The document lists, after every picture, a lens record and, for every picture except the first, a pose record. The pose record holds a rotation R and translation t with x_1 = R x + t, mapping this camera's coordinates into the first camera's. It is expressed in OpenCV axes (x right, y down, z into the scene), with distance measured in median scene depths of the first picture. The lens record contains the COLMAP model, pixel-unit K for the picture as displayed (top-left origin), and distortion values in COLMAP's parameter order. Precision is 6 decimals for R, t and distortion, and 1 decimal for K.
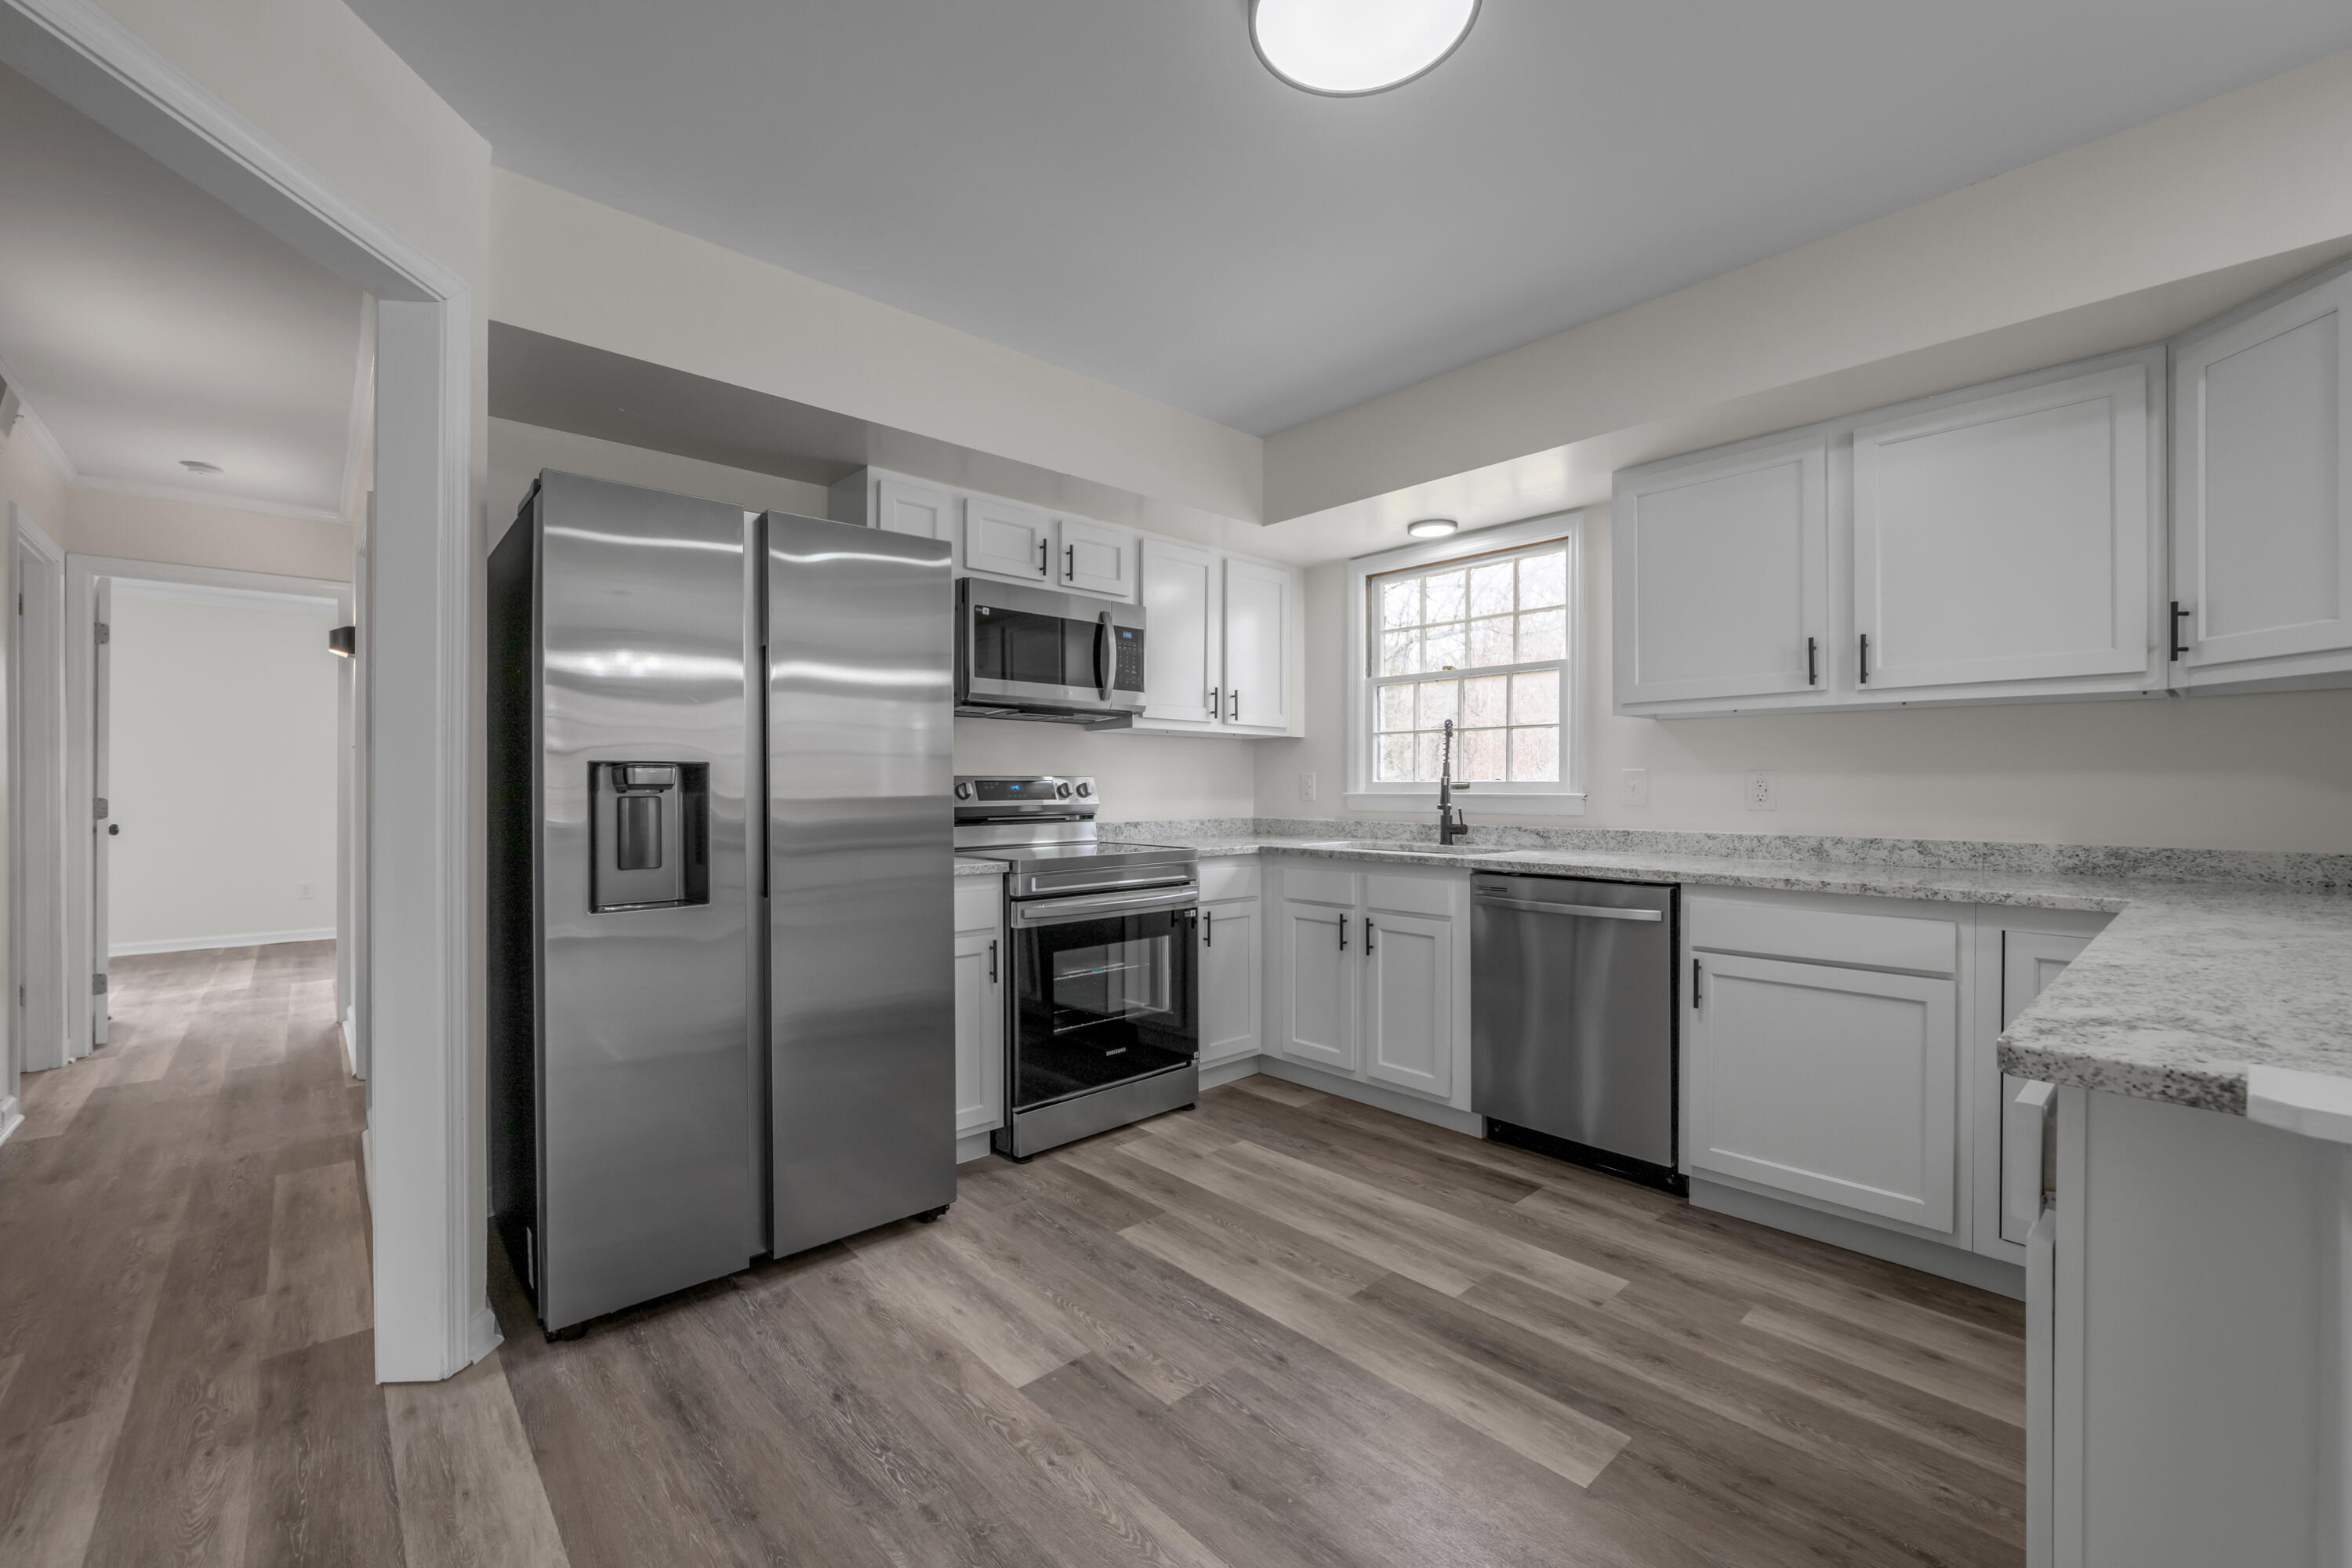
lens RADIAL K [[949.6, 0, 1176.7], [0, 949.6, 785.9], [0, 0, 1]] dist [-0.000400, 0.000369]
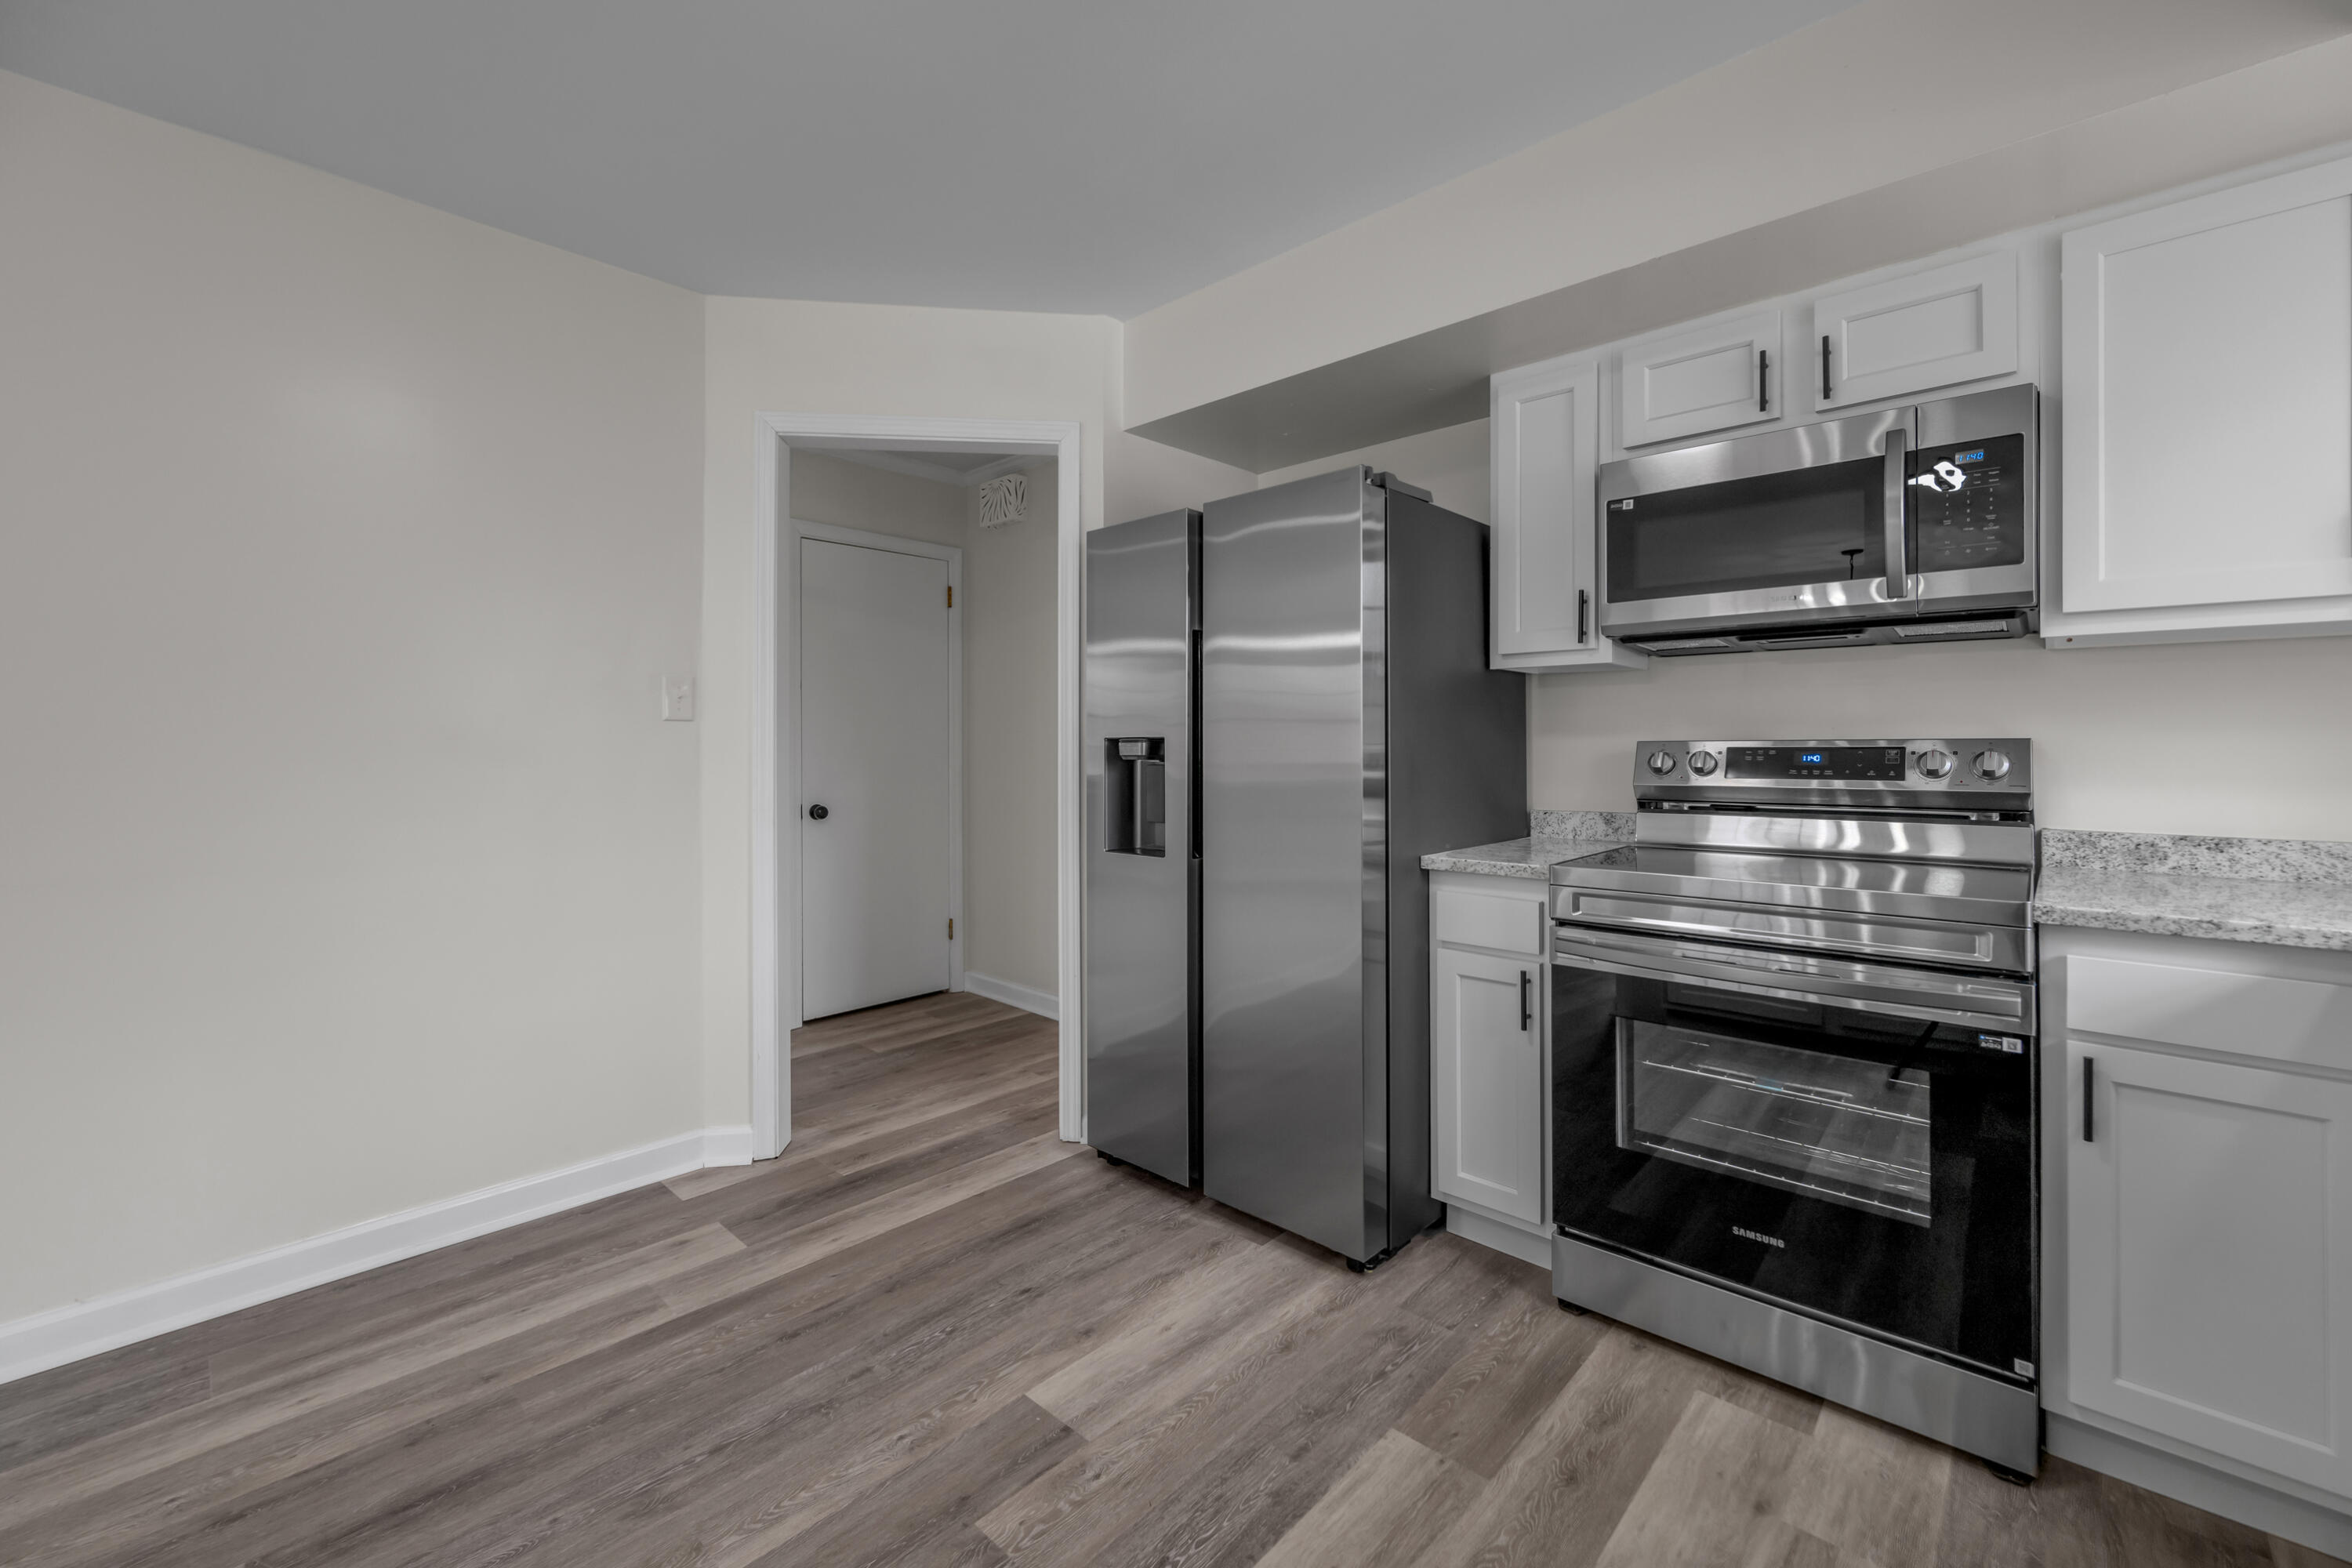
lens RADIAL K [[949.6, 0, 1184.0], [0, 949.6, 736.8], [0, 0, 1]] dist [-0.000400, 0.000369]
pose [[0.095575, -0.008798, -0.995383, 0.640559], [0.003528, 0.999958, -0.008500, -0.013678], [0.995416, -0.002700, 0.095602, 0.853159]]
